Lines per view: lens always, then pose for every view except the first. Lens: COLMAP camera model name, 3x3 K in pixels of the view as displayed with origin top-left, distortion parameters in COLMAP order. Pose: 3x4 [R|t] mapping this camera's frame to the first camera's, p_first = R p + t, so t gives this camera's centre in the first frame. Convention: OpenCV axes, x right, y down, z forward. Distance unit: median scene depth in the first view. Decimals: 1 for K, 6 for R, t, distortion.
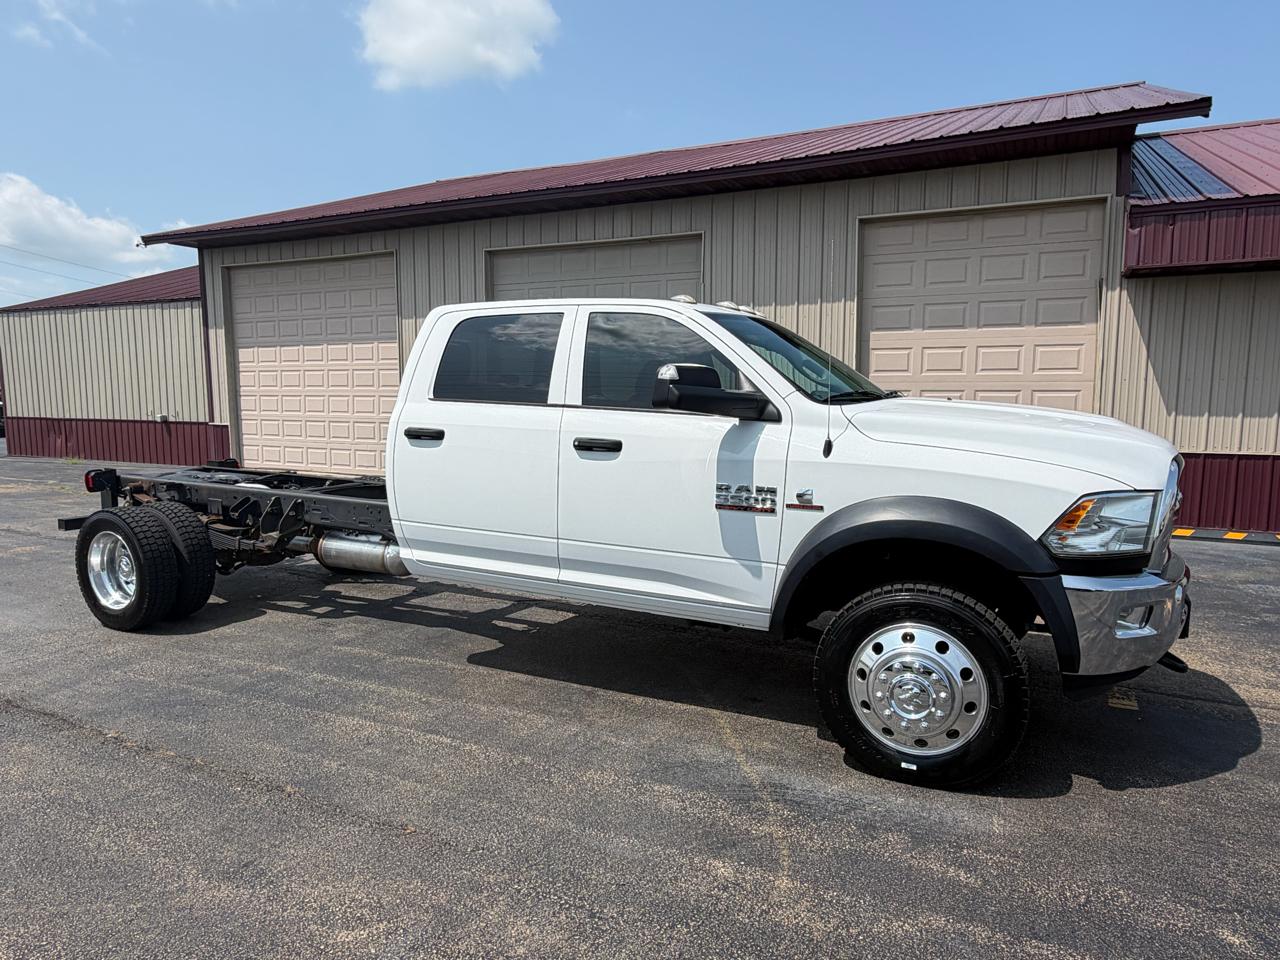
lens RADIAL K [[828.0, 0, 647.8], [0, 828.0, 487.2], [0, 0, 1]] dist [-0.016067, 0.009947]
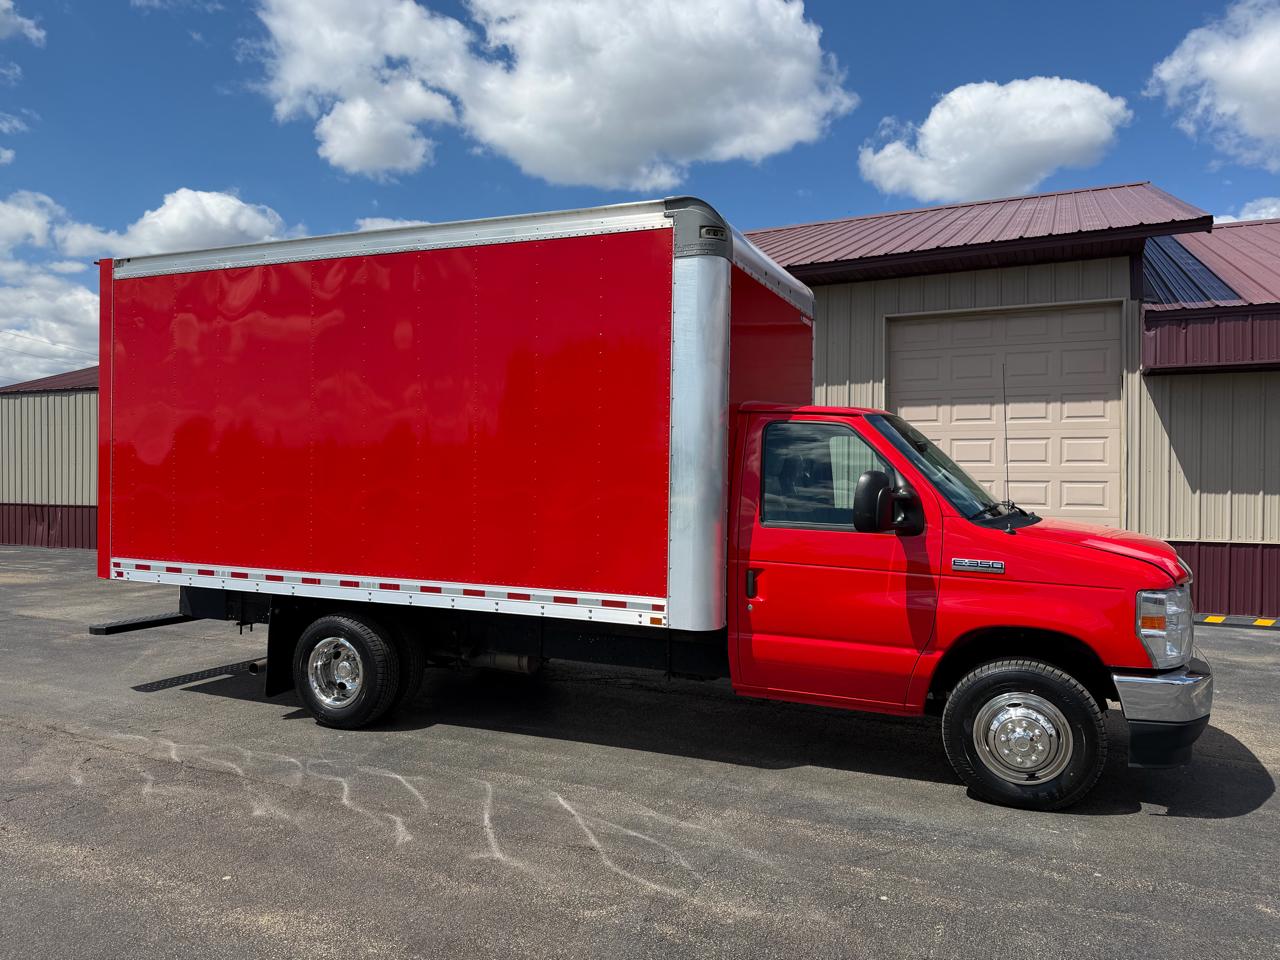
lens RADIAL K [[907.7, 0, 646.4], [0, 907.7, 477.2], [0, 0, 1]] dist [0.011391, -0.024282]
pose [[0.999798, 0.003128, 0.019837, -0.074632], [-0.000863, 0.993575, -0.113175, 0.006441], [-0.020064, 0.113135, 0.993377, -0.119101]]
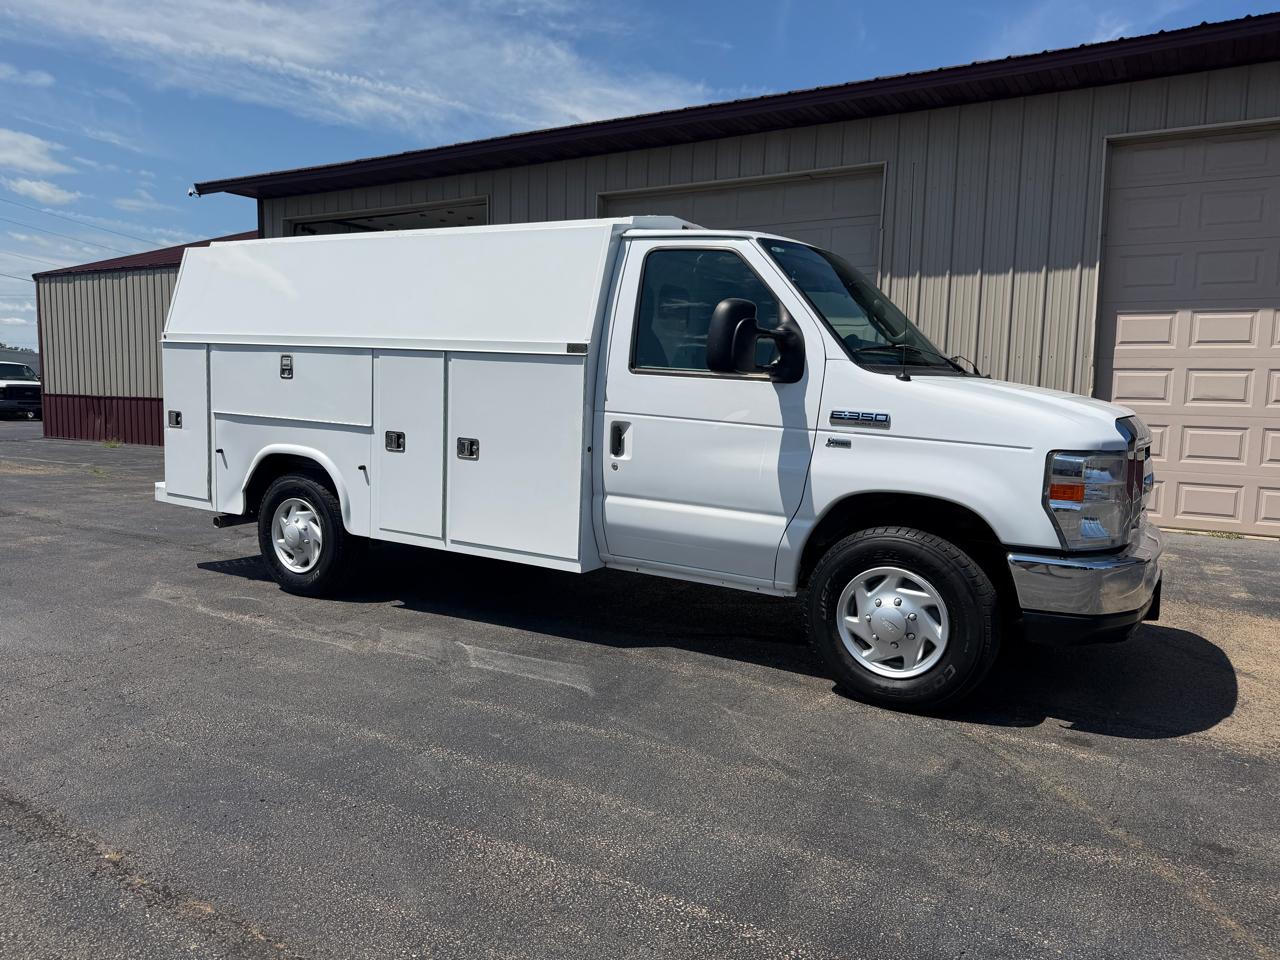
lens RADIAL K [[907.7, 0, 641.2], [0, 907.7, 488.1], [0, 0, 1]] dist [0.011391, -0.024282]
pose [[0.995726, 0.029774, -0.087431, -0.091357], [-0.030834, 0.999466, -0.010805, 0.015307], [0.087063, 0.013455, 0.996112, 0.155513]]
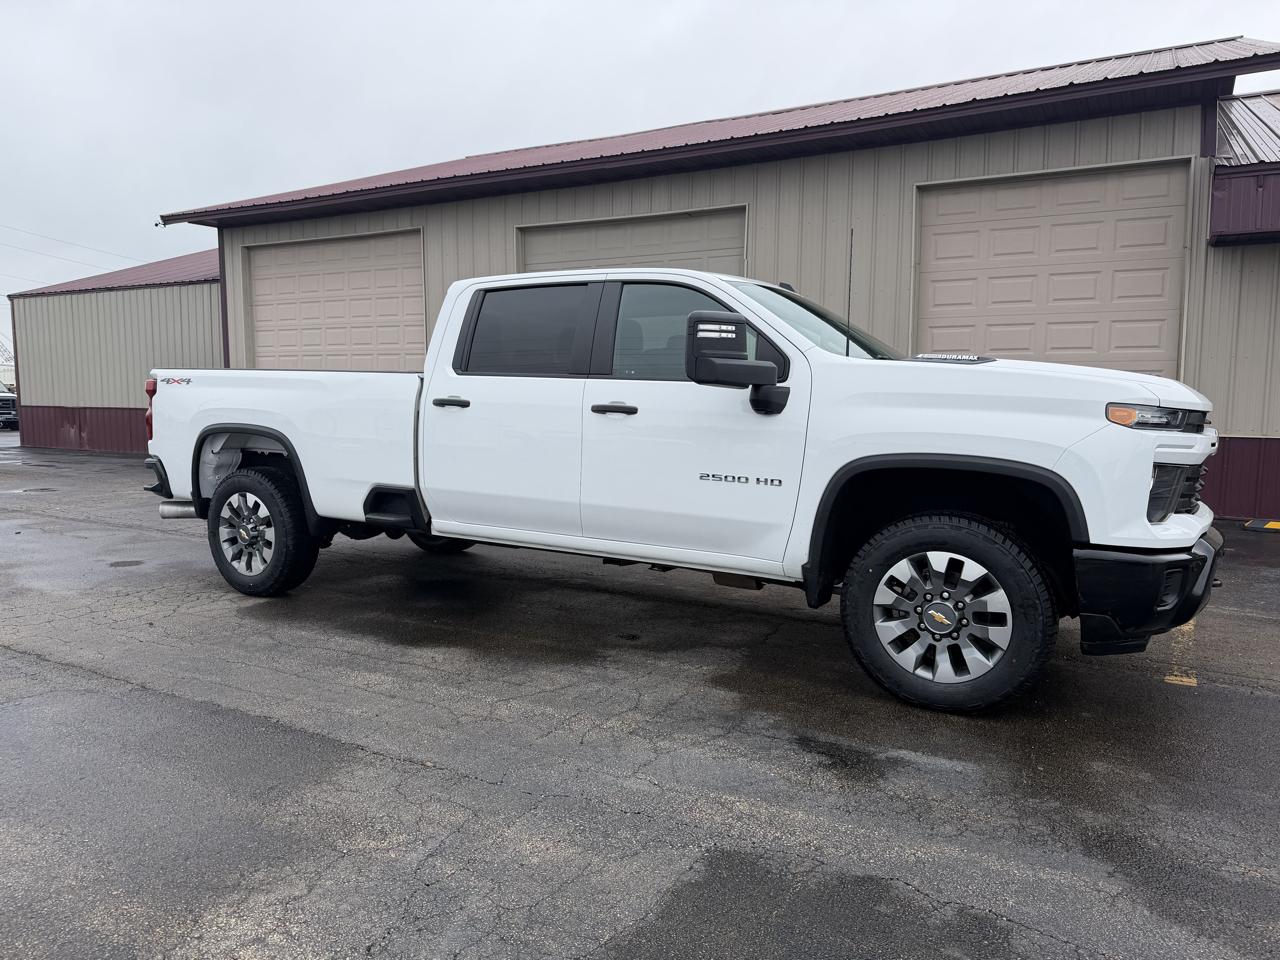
lens RADIAL K [[907.7, 0, 641.4], [0, 907.7, 480.2], [0, 0, 1]] dist [0.011391, -0.024282]
pose [[0.998382, 0.007683, -0.056344, 0.009047], [-0.008605, 0.999833, -0.016144, 0.025033], [0.056210, 0.016603, 0.998281, -0.030639]]
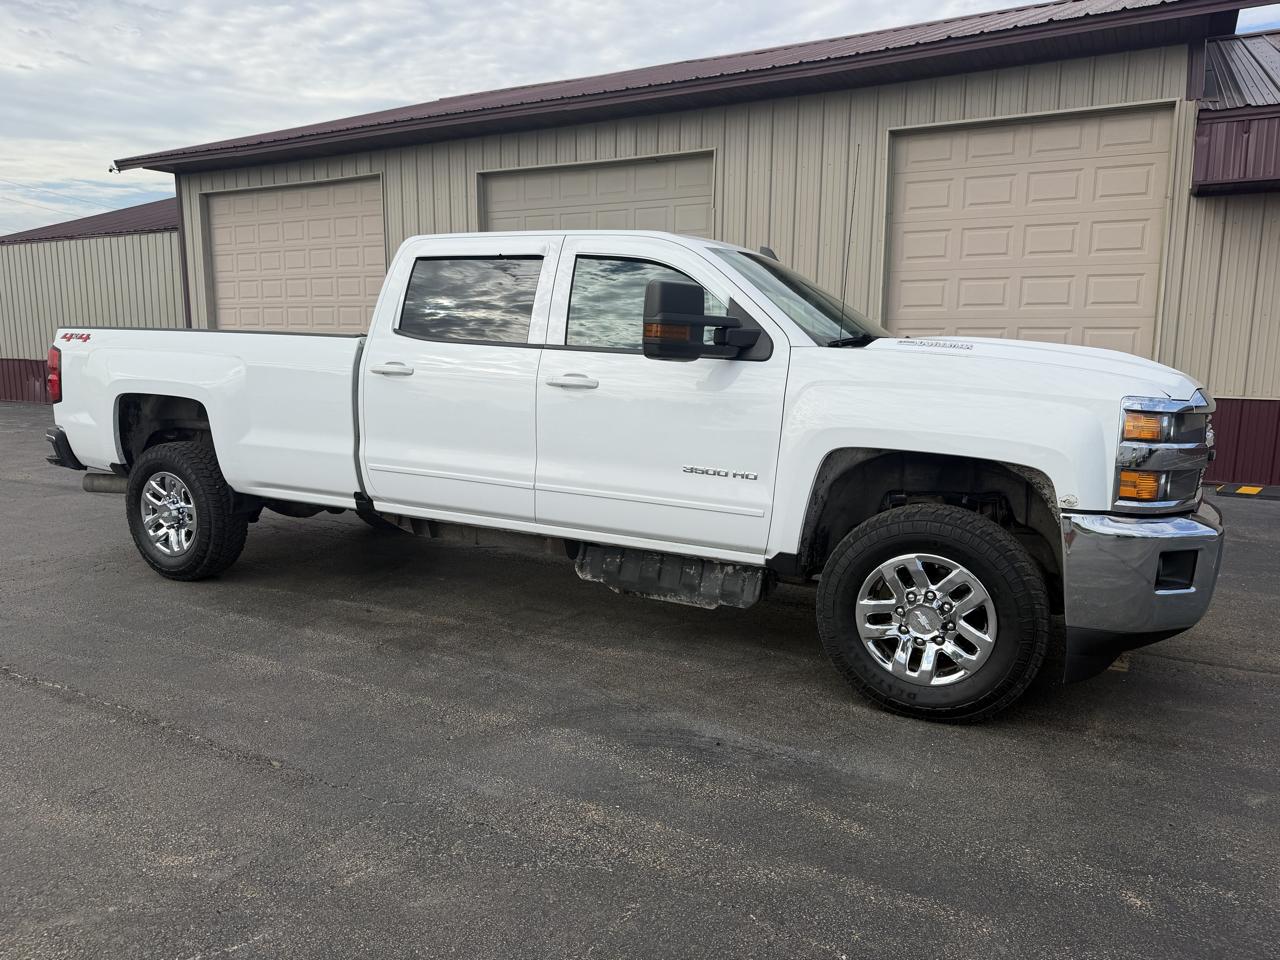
lens RADIAL K [[907.7, 0, 639.9], [0, 907.7, 492.5], [0, 0, 1]] dist [0.011391, -0.024282]
pose [[0.998387, 0.014141, -0.054983, 0.053373], [-0.011415, 0.998705, 0.049587, 0.015439], [0.055613, -0.048879, 0.997255, 0.002522]]
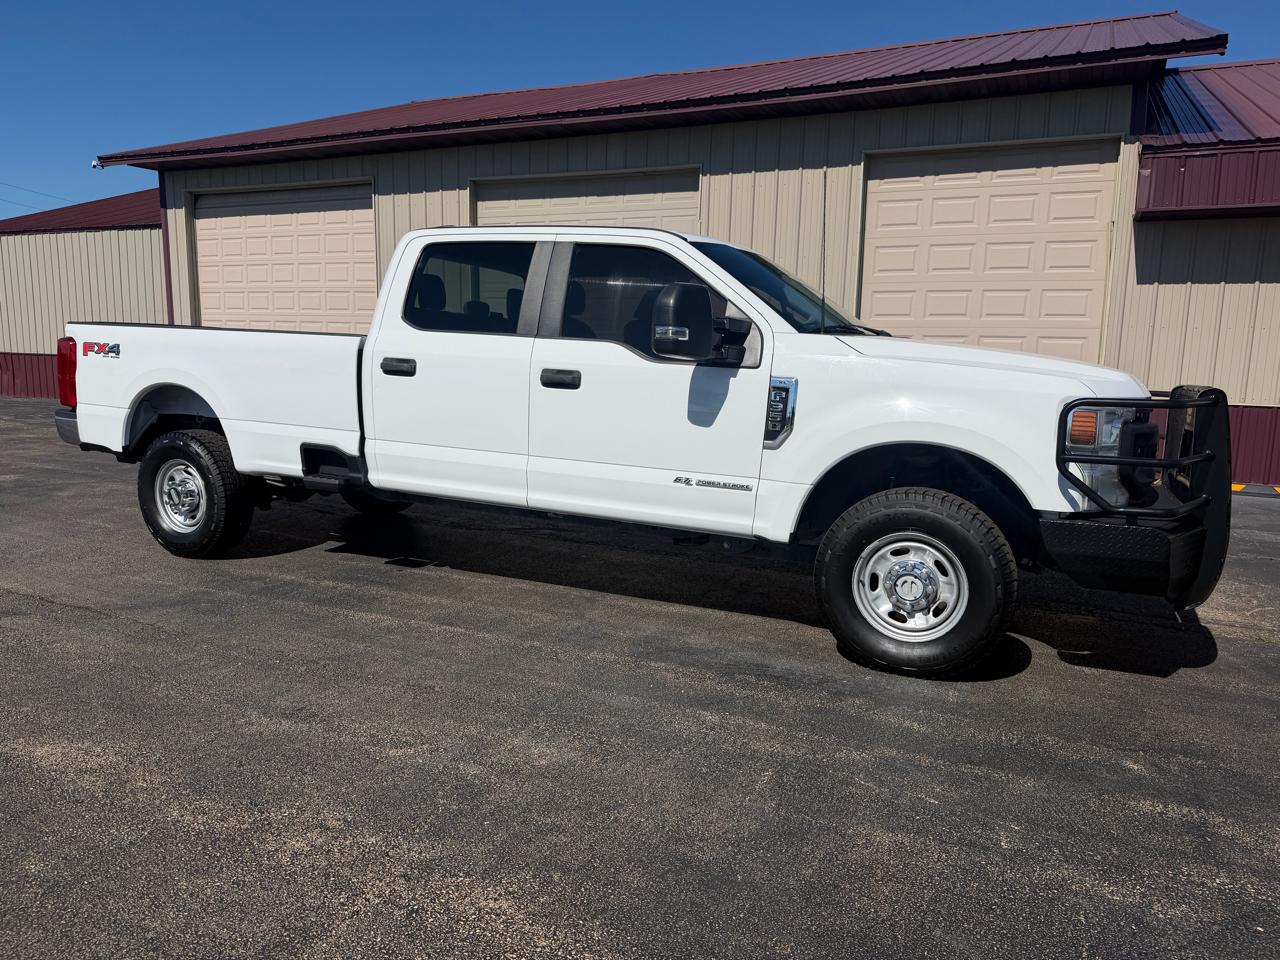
lens RADIAL K [[907.7, 0, 638.7], [0, 907.7, 489.8], [0, 0, 1]] dist [0.011391, -0.024282]
pose [[0.999808, 0.018050, 0.007634, -0.007395], [-0.018373, 0.998834, 0.044644, 0.023676], [-0.006819, -0.044776, 0.998974, -0.073703]]
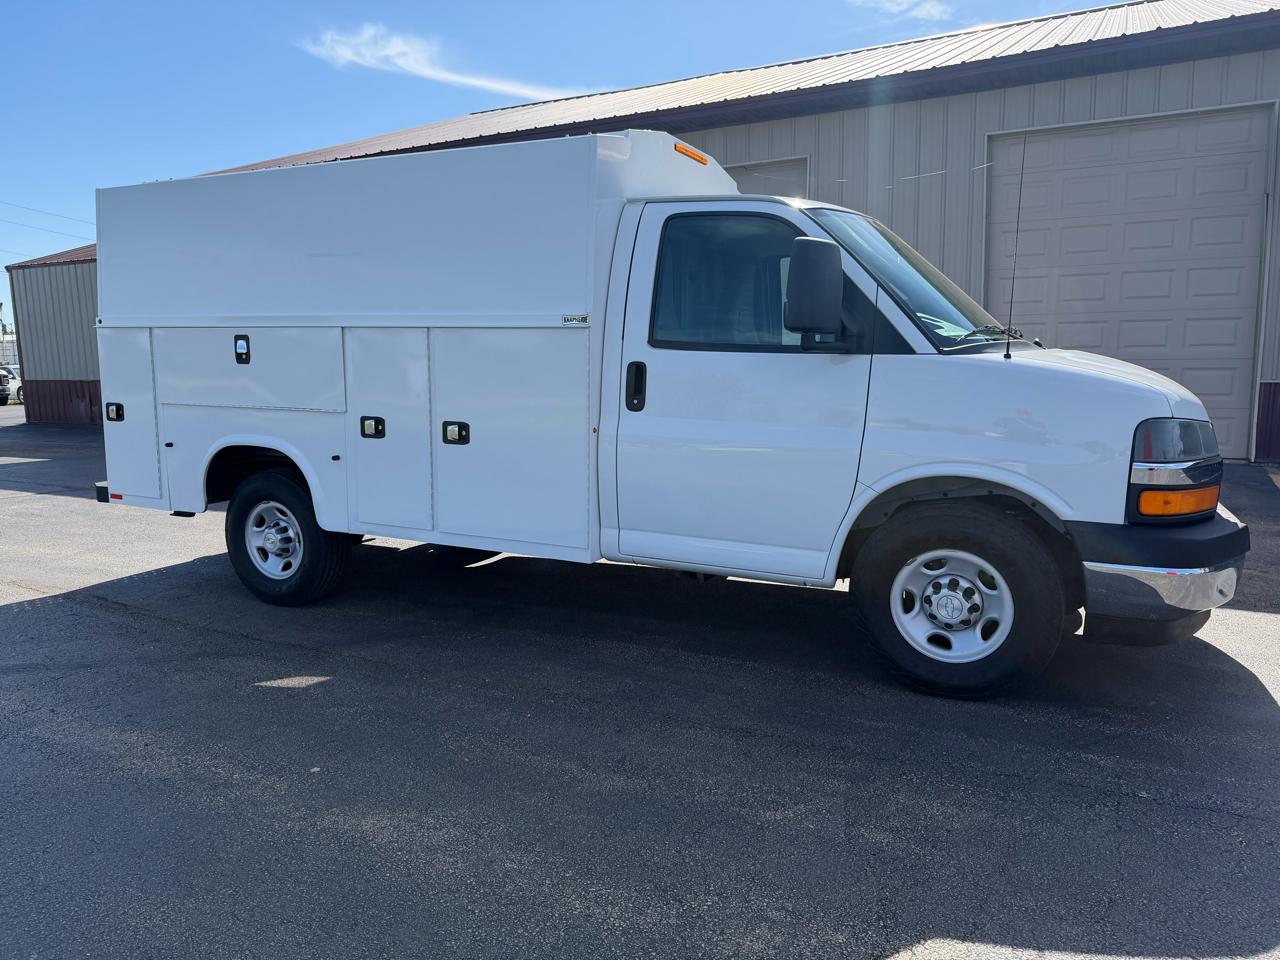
lens RADIAL K [[907.7, 0, 633.2], [0, 907.7, 478.8], [0, 0, 1]] dist [0.011391, -0.024282]
pose [[0.999417, -0.016471, -0.029900, -0.120646], [0.017251, 0.999512, 0.026030, 0.023244], [0.029457, -0.026530, 0.999214, -0.028387]]
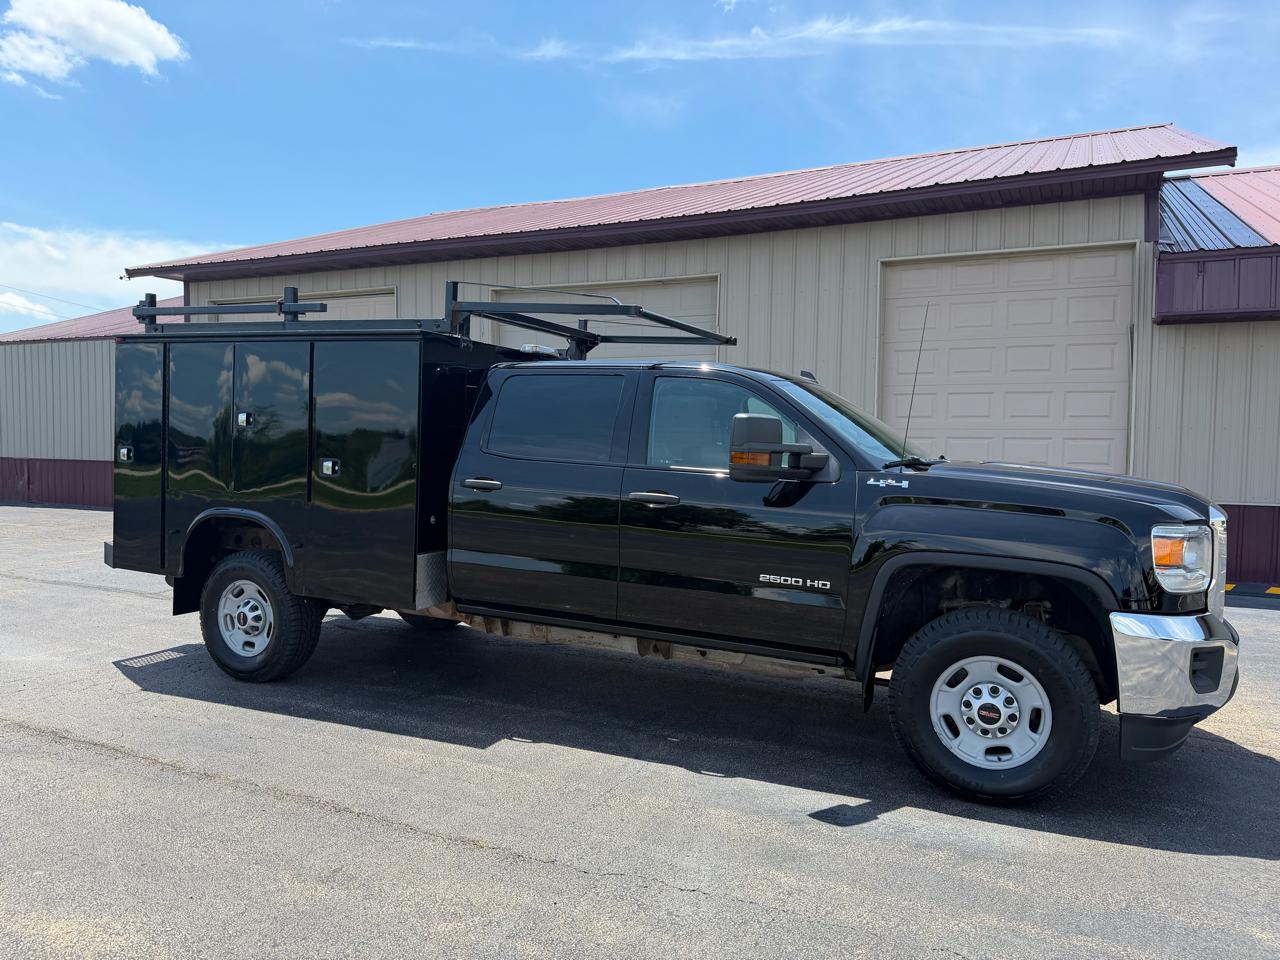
lens RADIAL K [[907.7, 0, 641.7], [0, 907.7, 483.9], [0, 0, 1]] dist [0.011391, -0.024282]
pose [[0.999947, 0.010055, 0.002403, -0.028302], [-0.009878, 0.997859, -0.064656, 0.009297], [-0.003048, 0.064629, 0.997905, -0.055499]]
